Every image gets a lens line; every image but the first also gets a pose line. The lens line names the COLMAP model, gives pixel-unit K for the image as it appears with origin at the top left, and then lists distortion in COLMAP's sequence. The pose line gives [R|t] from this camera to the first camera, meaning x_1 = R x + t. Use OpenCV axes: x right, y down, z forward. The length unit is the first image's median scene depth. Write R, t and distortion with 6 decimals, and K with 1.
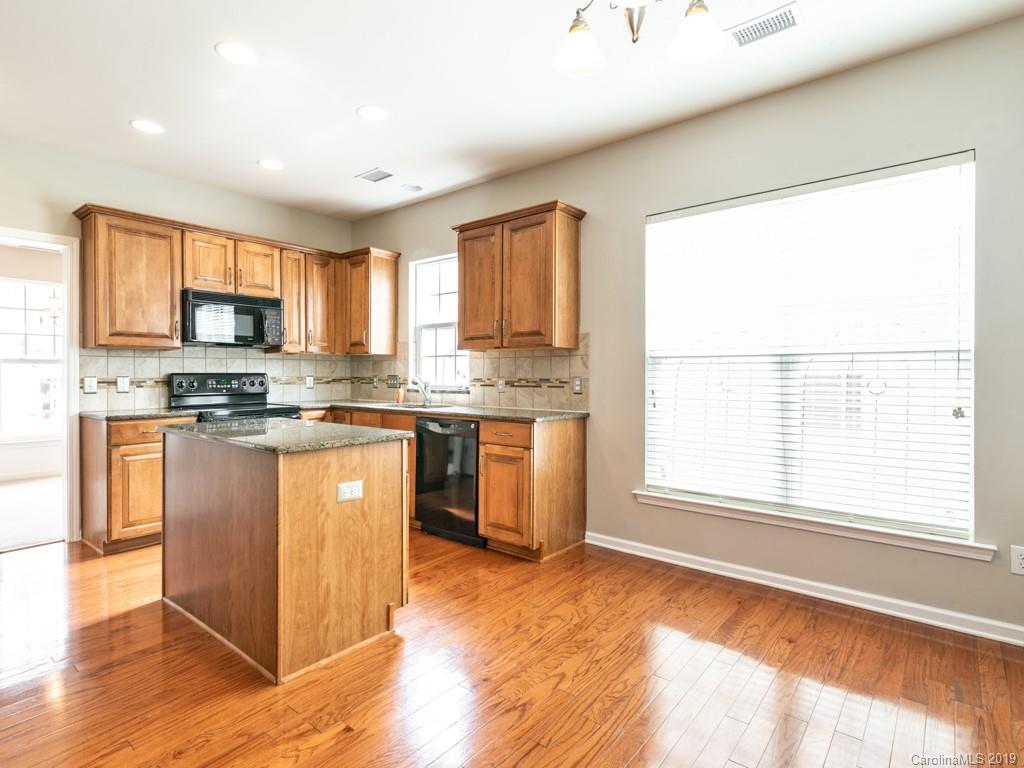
lens RADIAL K [[520.8, 0, 505.8], [0, 520.8, 379.5], [0, 0, 1]] dist [0.005140, -0.000413]
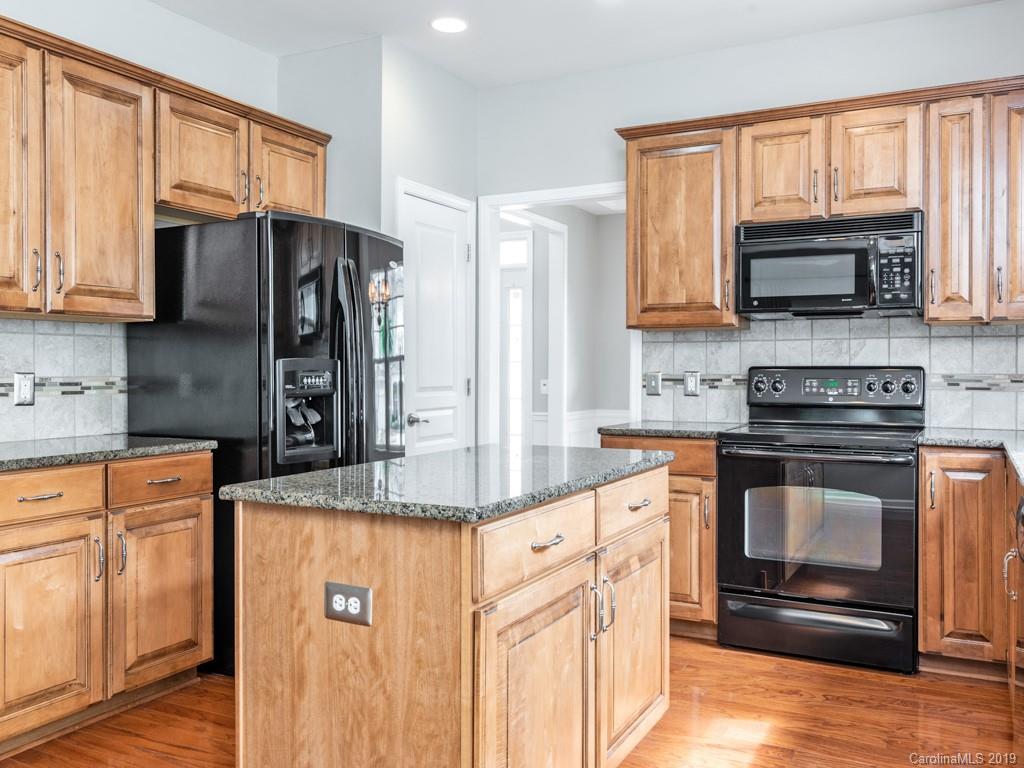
lens RADIAL K [[869.4, 0, 512.1], [0, 869.4, 375.8], [0, 0, 1]] dist [0.006734, -0.006765]
pose [[0.220839, 0.008302, -0.975275, 0.316593], [-0.011586, 0.999916, 0.005888, -0.004484], [0.975241, 0.009999, 0.220916, 0.568176]]
